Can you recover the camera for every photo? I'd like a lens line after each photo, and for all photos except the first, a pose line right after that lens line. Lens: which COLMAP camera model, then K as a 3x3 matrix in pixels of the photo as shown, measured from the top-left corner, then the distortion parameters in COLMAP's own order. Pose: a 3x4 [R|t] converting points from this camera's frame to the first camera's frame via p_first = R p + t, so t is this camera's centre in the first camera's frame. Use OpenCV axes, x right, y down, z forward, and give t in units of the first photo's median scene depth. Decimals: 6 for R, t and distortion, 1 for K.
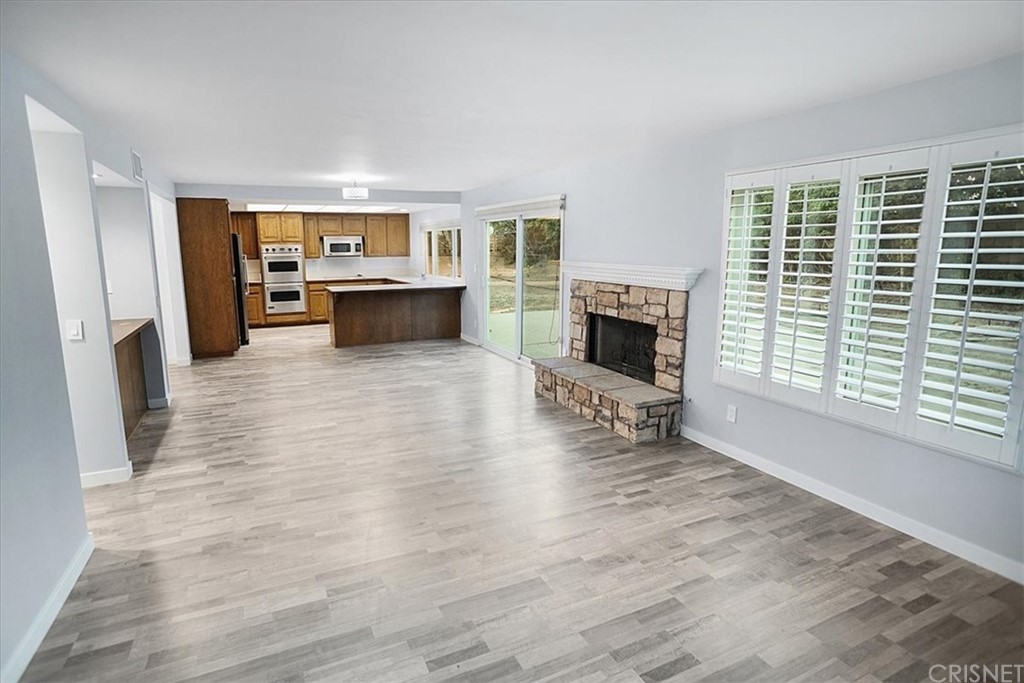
lens RADIAL K [[535.4, 0, 508.4], [0, 535.4, 336.6], [0, 0, 1]] dist [-0.078014, 0.044385]
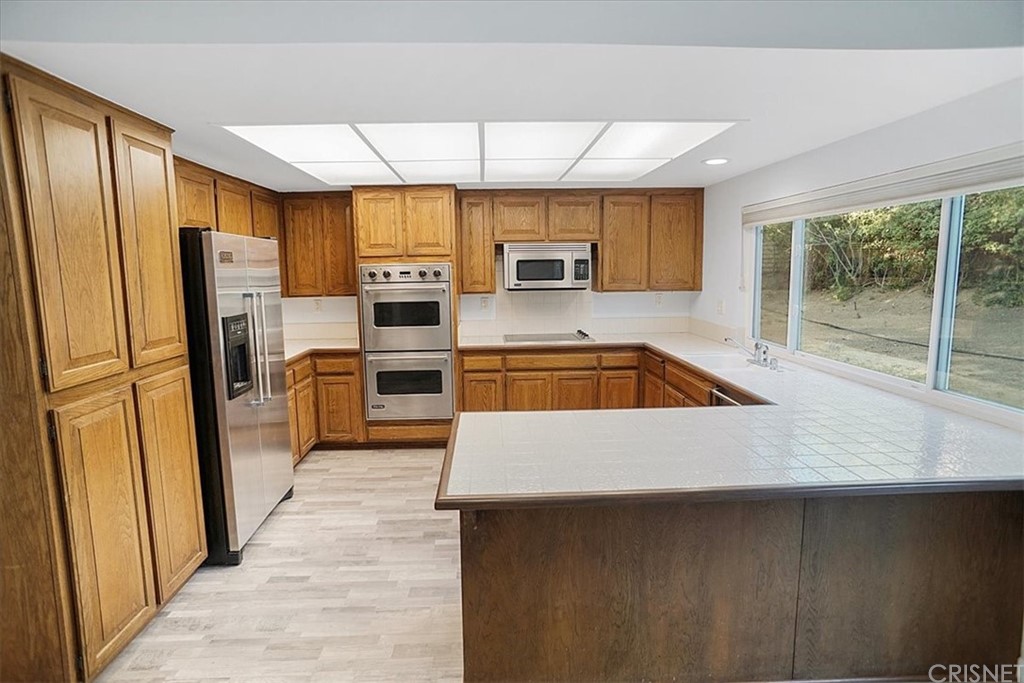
lens RADIAL K [[535.4, 0, 508.4], [0, 535.4, 336.6], [0, 0, 1]] dist [-0.078014, 0.044385]
pose [[0.917749, 0.041201, -0.395019, -0.172114], [-0.056433, 0.998041, -0.027014, -0.103050], [0.393132, 0.047084, 0.918276, 0.610826]]
